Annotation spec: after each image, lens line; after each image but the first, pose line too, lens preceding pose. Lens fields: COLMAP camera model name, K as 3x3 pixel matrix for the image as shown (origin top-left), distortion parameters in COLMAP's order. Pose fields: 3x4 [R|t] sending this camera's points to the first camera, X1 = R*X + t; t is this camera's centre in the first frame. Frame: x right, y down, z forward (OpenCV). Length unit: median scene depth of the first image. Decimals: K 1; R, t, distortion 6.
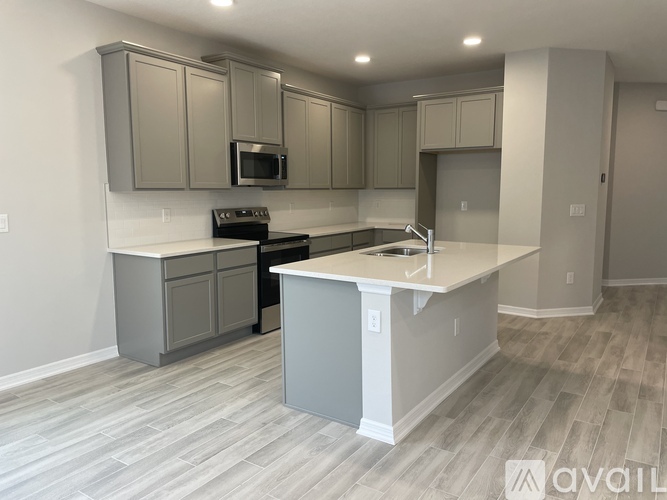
lens RADIAL K [[508.7, 0, 333.5], [0, 508.7, 250.0], [0, 0, 1]] dist [0.075814, -0.106130]
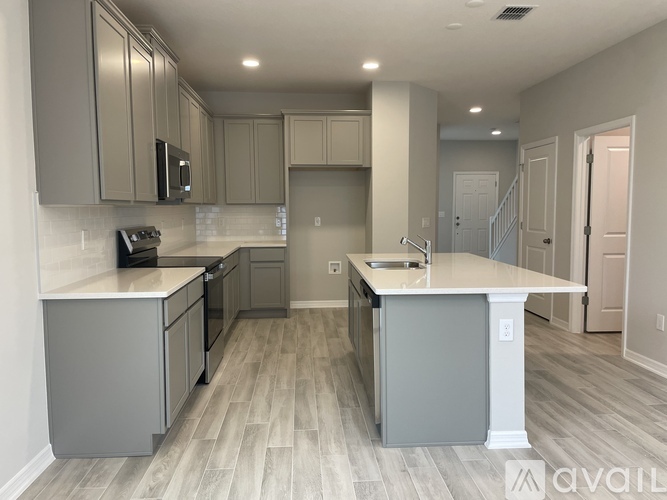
lens RADIAL K [[508.7, 0, 333.5], [0, 508.7, 250.0], [0, 0, 1]] dist [0.075814, -0.106130]
pose [[0.790106, -0.053380, 0.610642, -0.563124], [0.077453, 0.996910, -0.013071, -0.021647], [-0.608058, 0.057623, 0.791799, 0.282178]]
